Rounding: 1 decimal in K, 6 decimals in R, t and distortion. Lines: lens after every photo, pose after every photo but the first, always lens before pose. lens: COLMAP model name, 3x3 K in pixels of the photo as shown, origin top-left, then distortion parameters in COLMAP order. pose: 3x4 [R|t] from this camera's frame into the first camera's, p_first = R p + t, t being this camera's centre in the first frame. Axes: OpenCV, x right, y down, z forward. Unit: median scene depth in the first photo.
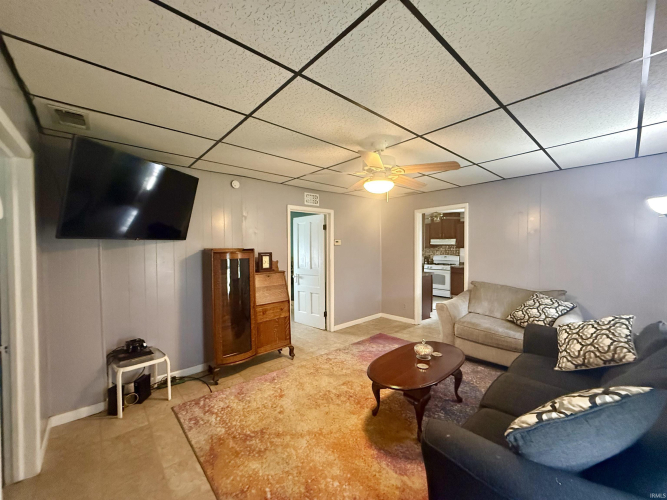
lens RADIAL K [[266.3, 0, 331.6], [0, 266.3, 251.0], [0, 0, 1]] dist [-0.003336, 0.000792]
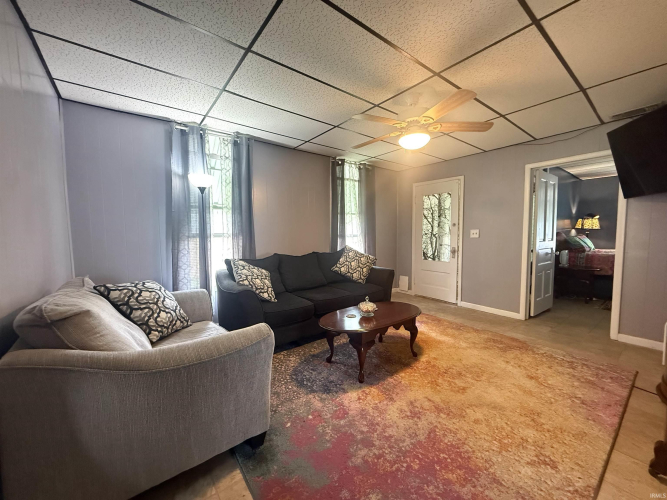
lens RADIAL K [[266.3, 0, 334.1], [0, 266.3, 249.3], [0, 0, 1]] dist [-0.003336, 0.000792]
pose [[-0.997935, 0.008806, 0.063630, 0.313388], [0.014125, 0.996397, 0.083631, 0.054587], [-0.062665, 0.084357, -0.994463, 1.545087]]
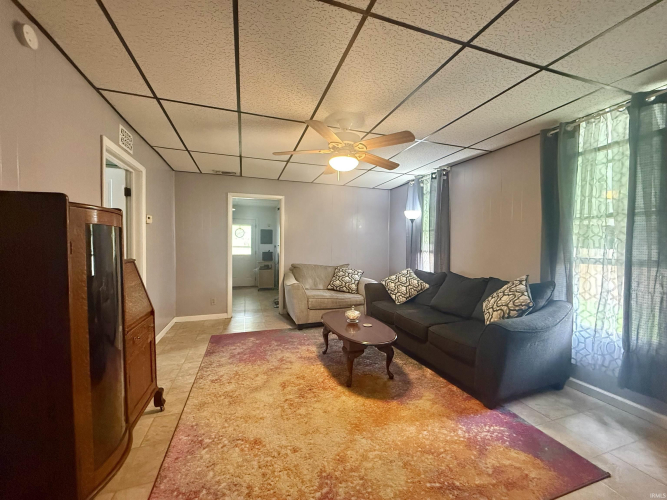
lens RADIAL K [[266.3, 0, 330.8], [0, 266.3, 253.7], [0, 0, 1]] dist [-0.003336, 0.000792]
pose [[0.397185, -0.016619, 0.917588, -0.591856], [0.003711, 0.999857, 0.016502, 0.064396], [-0.917731, -0.003149, 0.397190, 0.486980]]
